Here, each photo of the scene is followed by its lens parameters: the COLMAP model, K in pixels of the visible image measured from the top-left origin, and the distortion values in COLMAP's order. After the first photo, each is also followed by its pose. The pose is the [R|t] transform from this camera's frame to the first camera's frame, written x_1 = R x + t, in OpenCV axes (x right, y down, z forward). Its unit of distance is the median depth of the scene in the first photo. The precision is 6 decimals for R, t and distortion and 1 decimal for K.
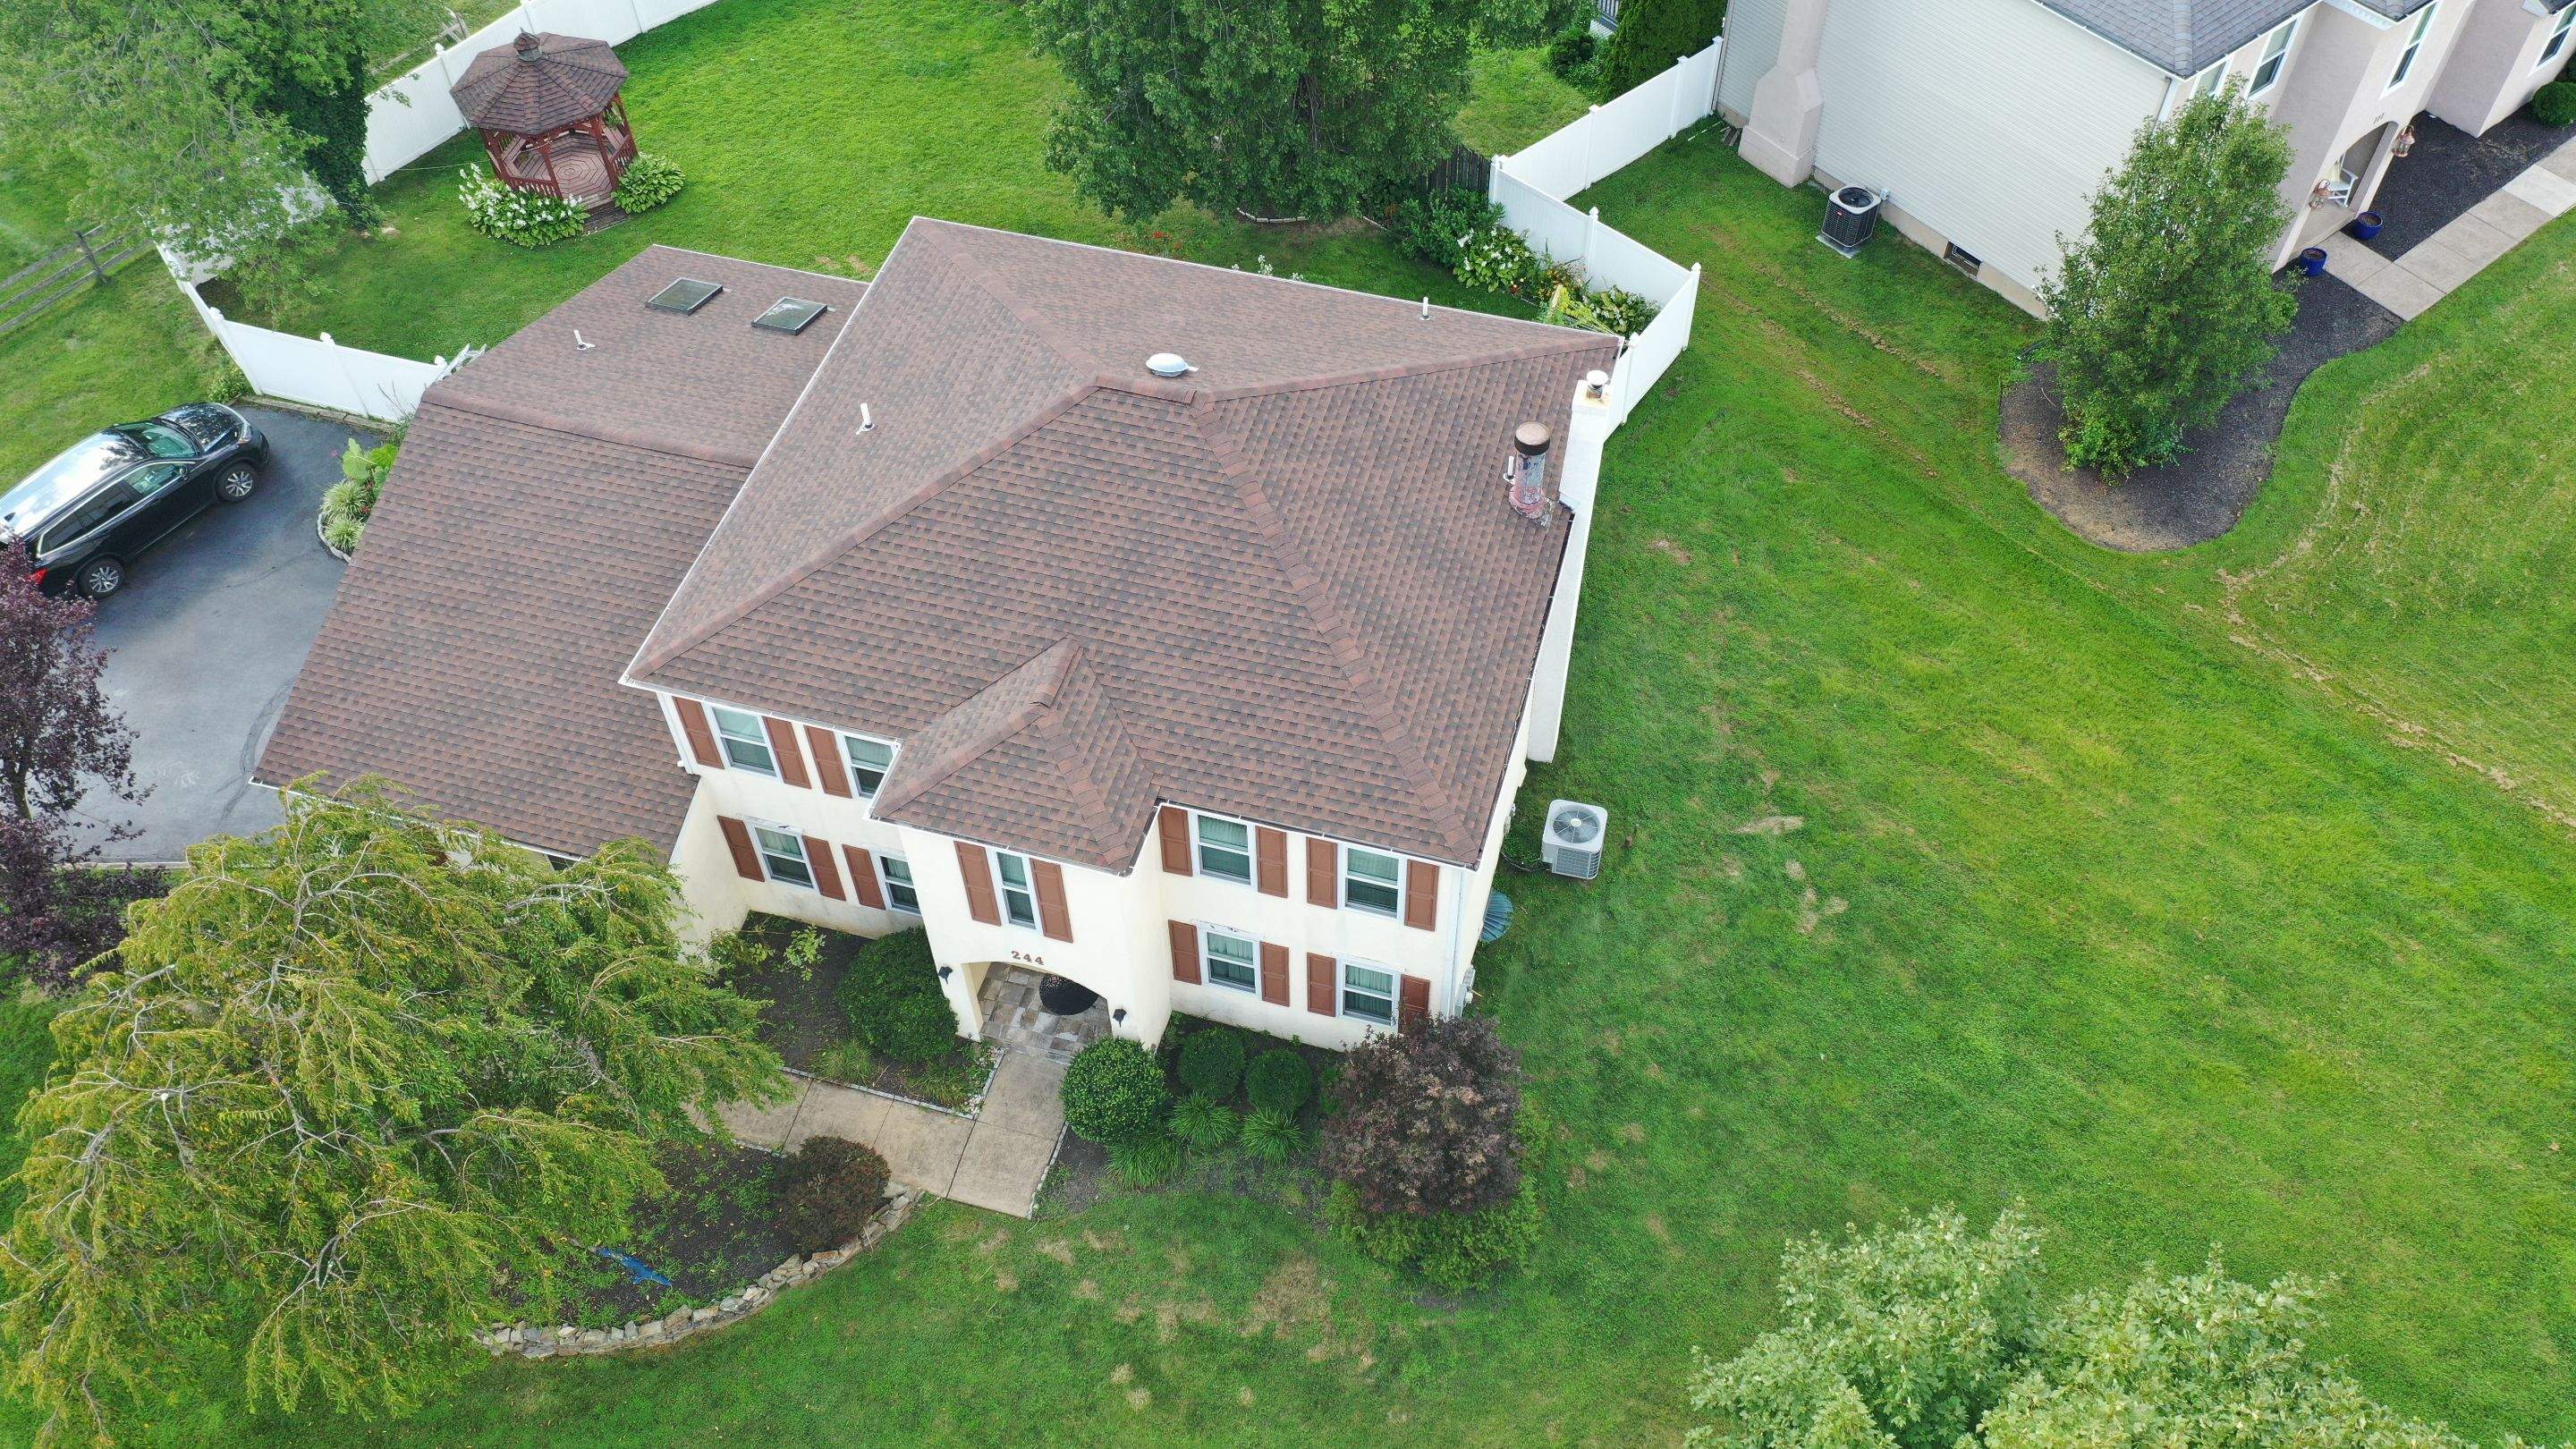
lens RADIAL K [[2053.8, 0, 1292.0], [0, 2053.8, 725.6], [0, 0, 1]] dist [0.015352, -0.004072]
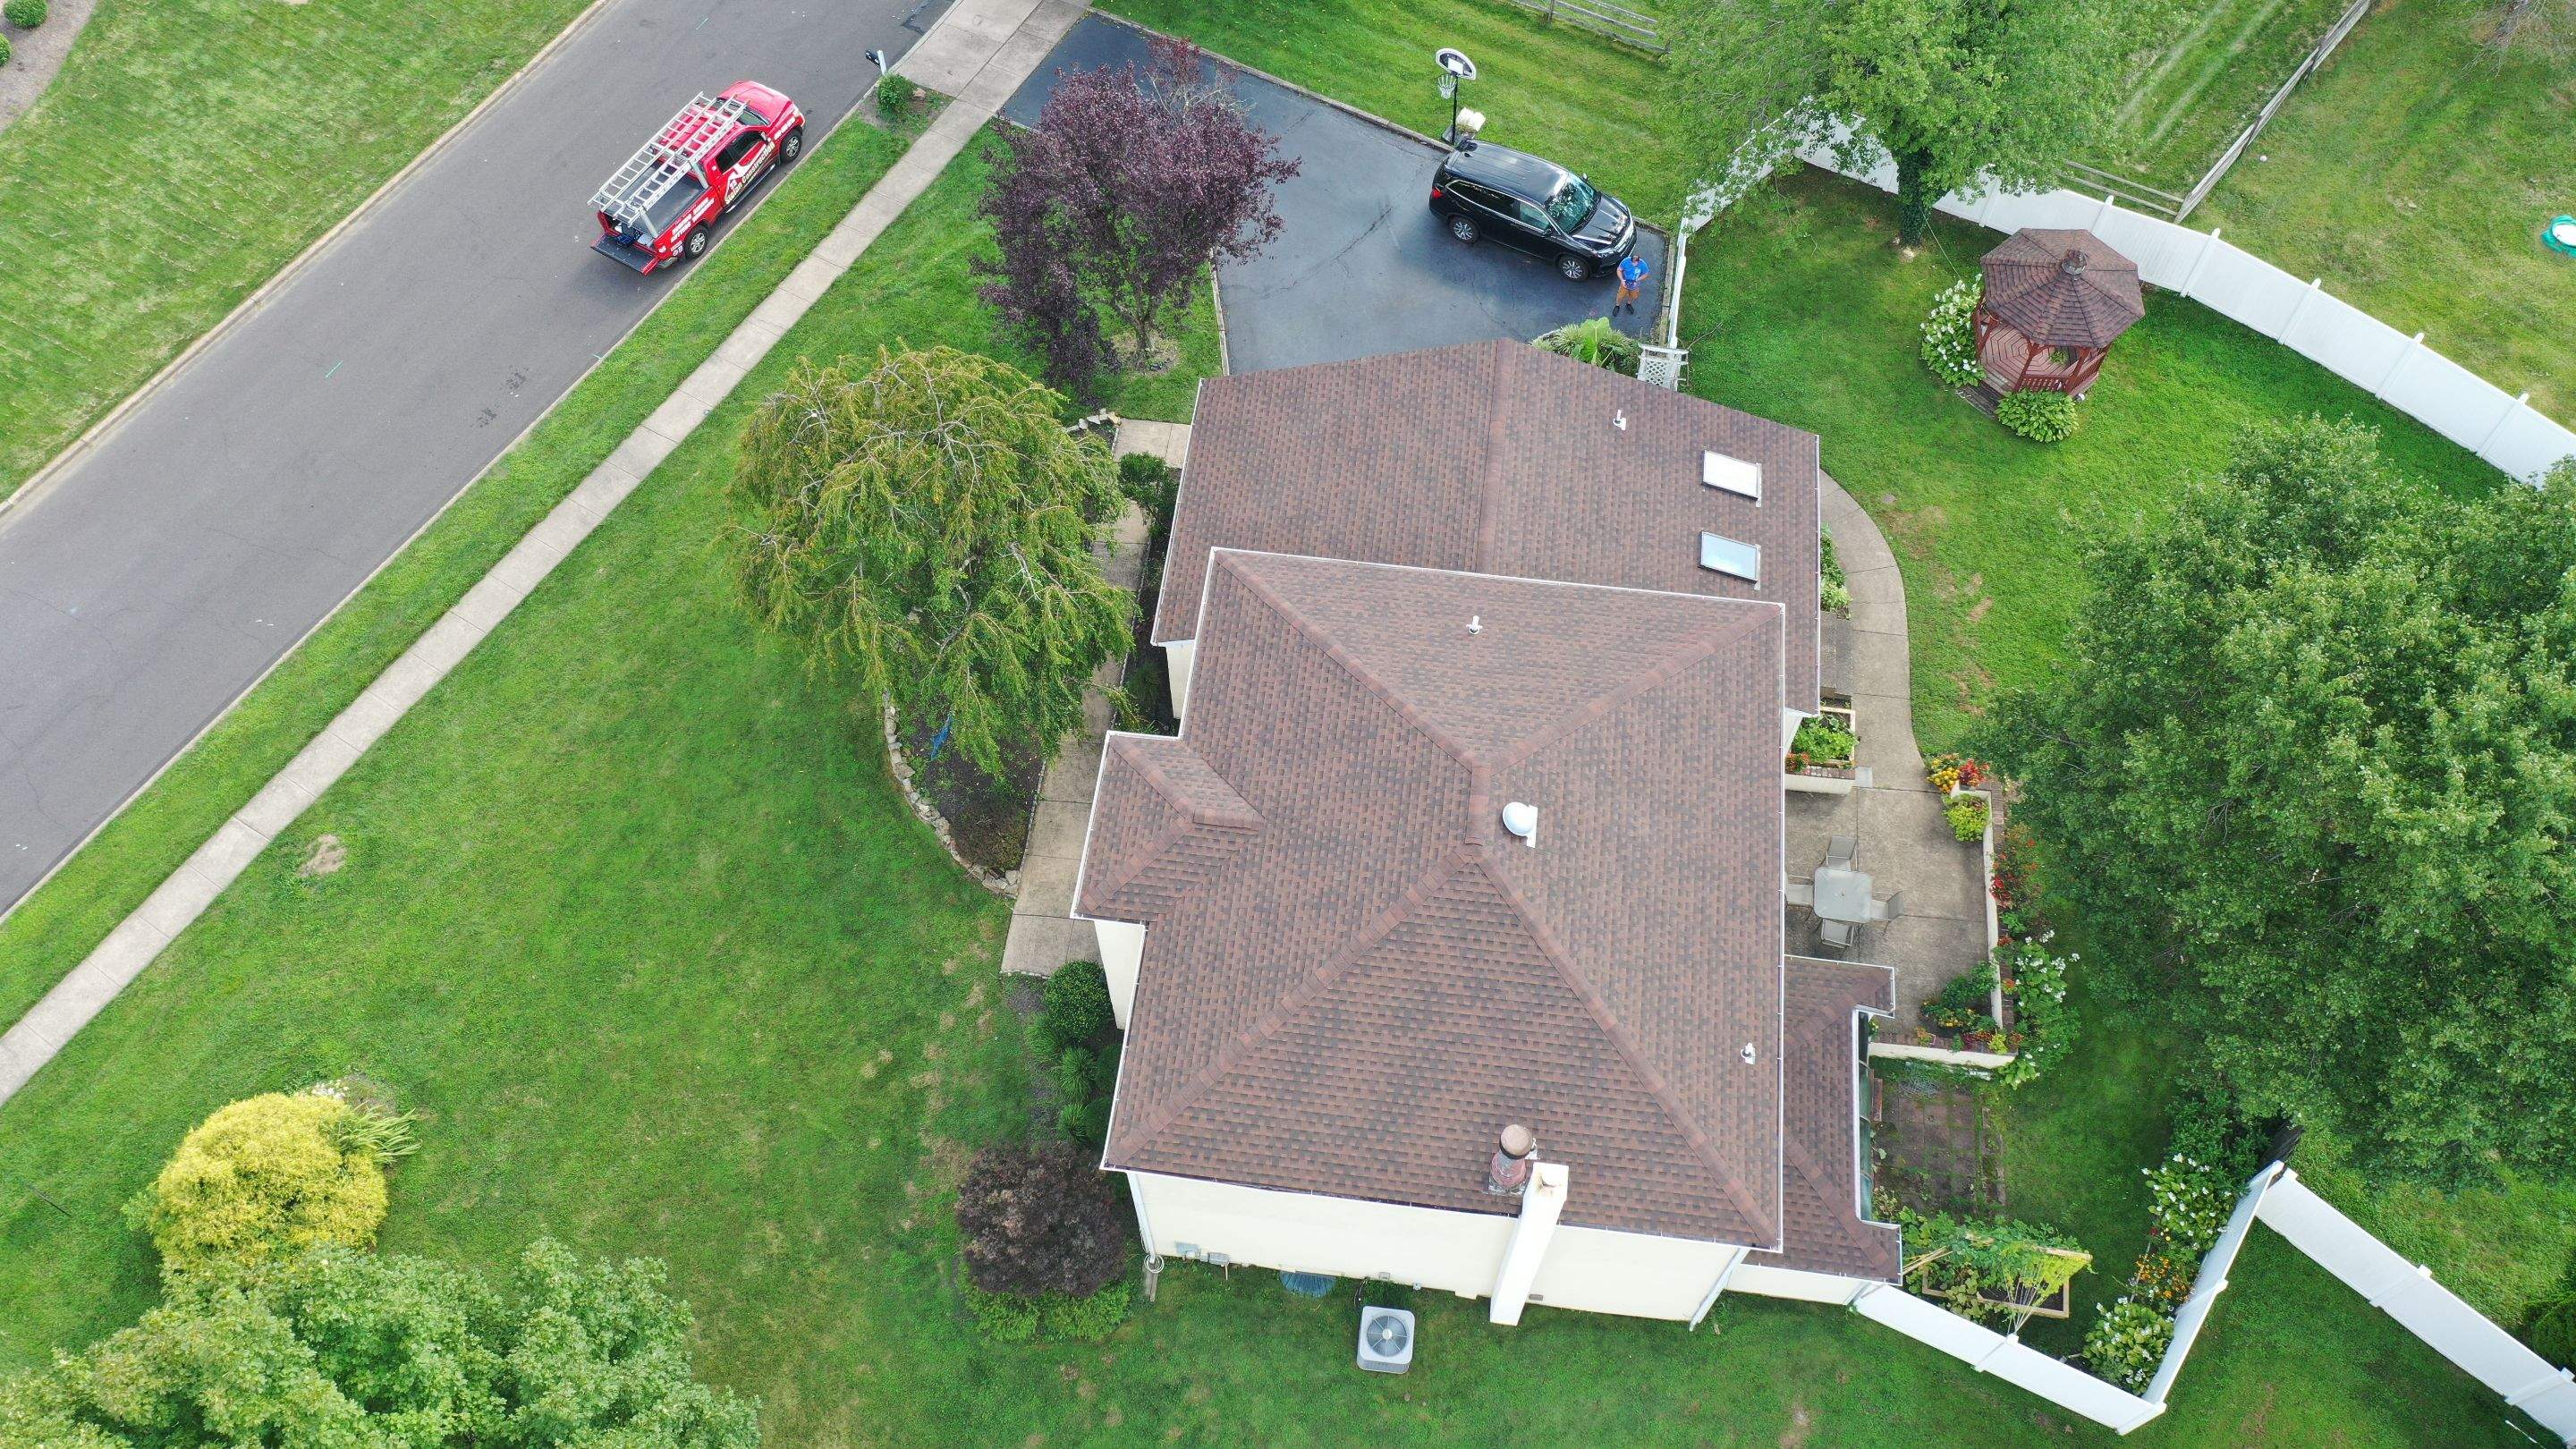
lens RADIAL K [[2035.7, 0, 1294.2], [0, 2035.7, 717.9], [0, 0, 1]] dist [0.005741, 0.016198]
pose [[0.148909, 0.861225, -0.485919, 0.391516], [-0.765605, 0.411414, 0.494558, -0.614163], [0.625840, 0.298378, 0.720621, 0.082432]]
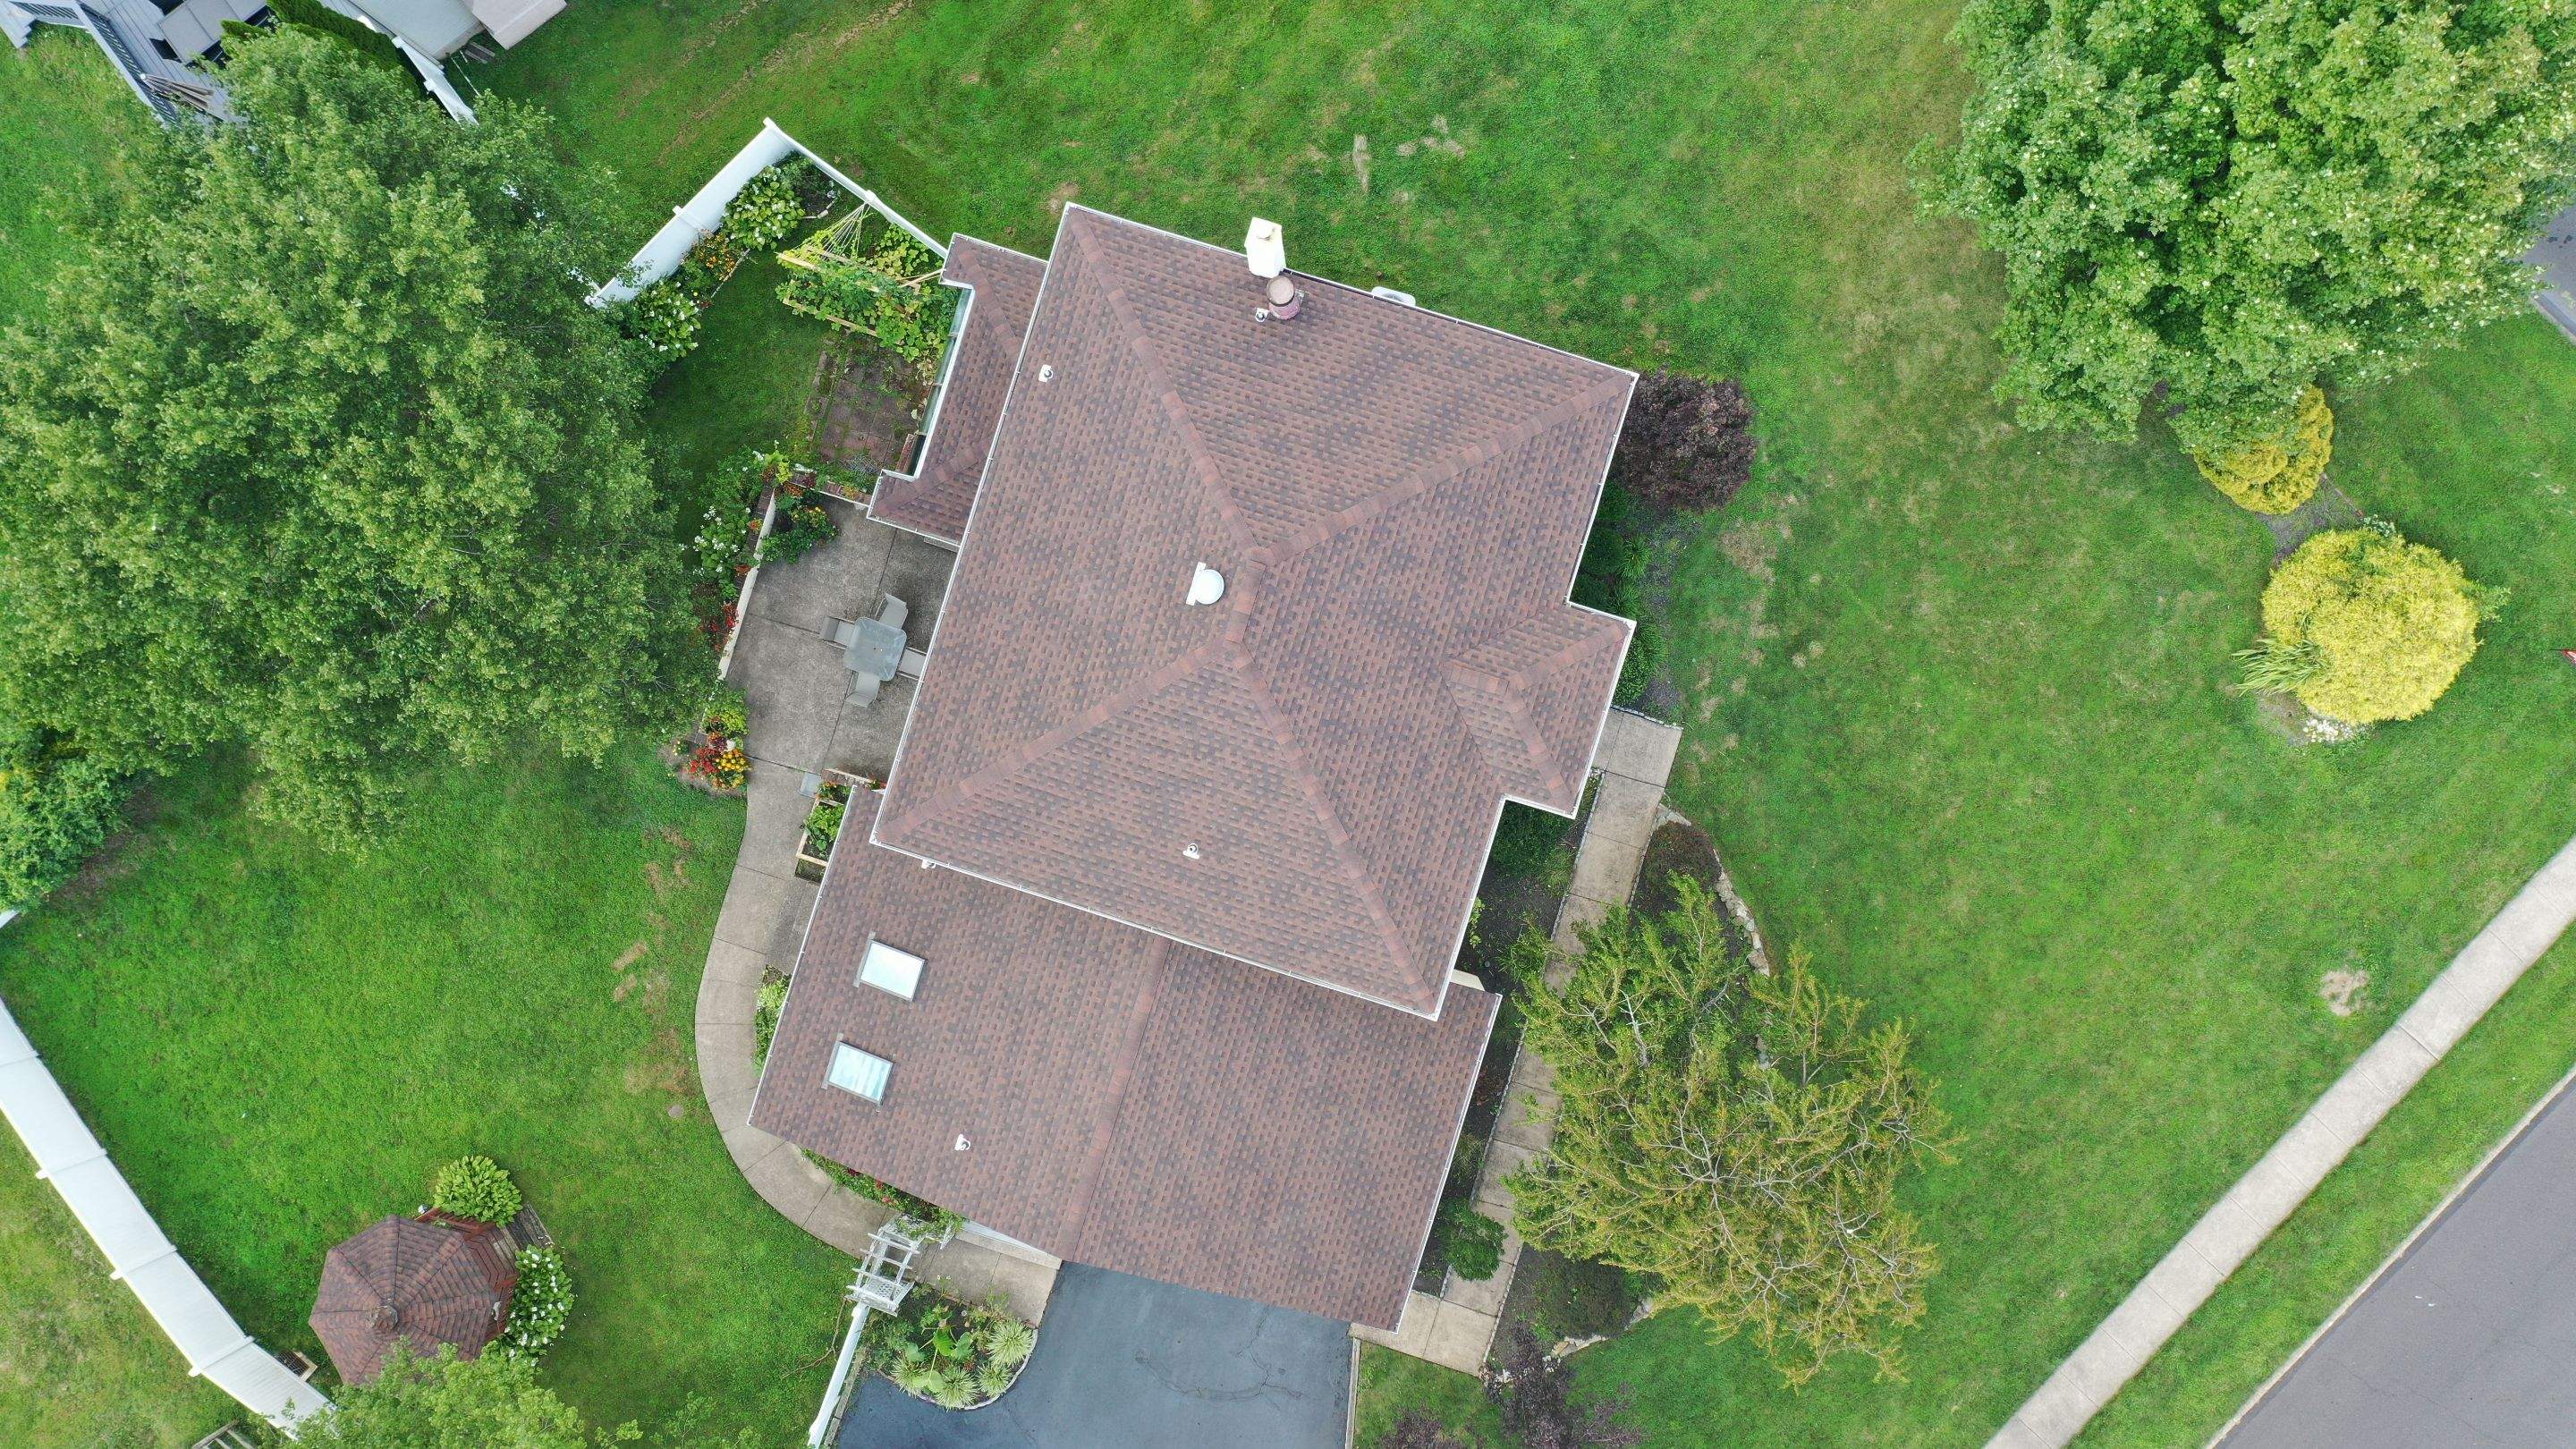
lens RADIAL K [[2053.8, 0, 1292.0], [0, 2053.8, 725.6], [0, 0, 1]] dist [0.015352, -0.004072]
pose [[0.027123, -0.999402, 0.021428, -0.153548], [0.795535, 0.034561, 0.604921, -0.792898], [-0.605300, 0.000639, 0.795997, 0.019544]]
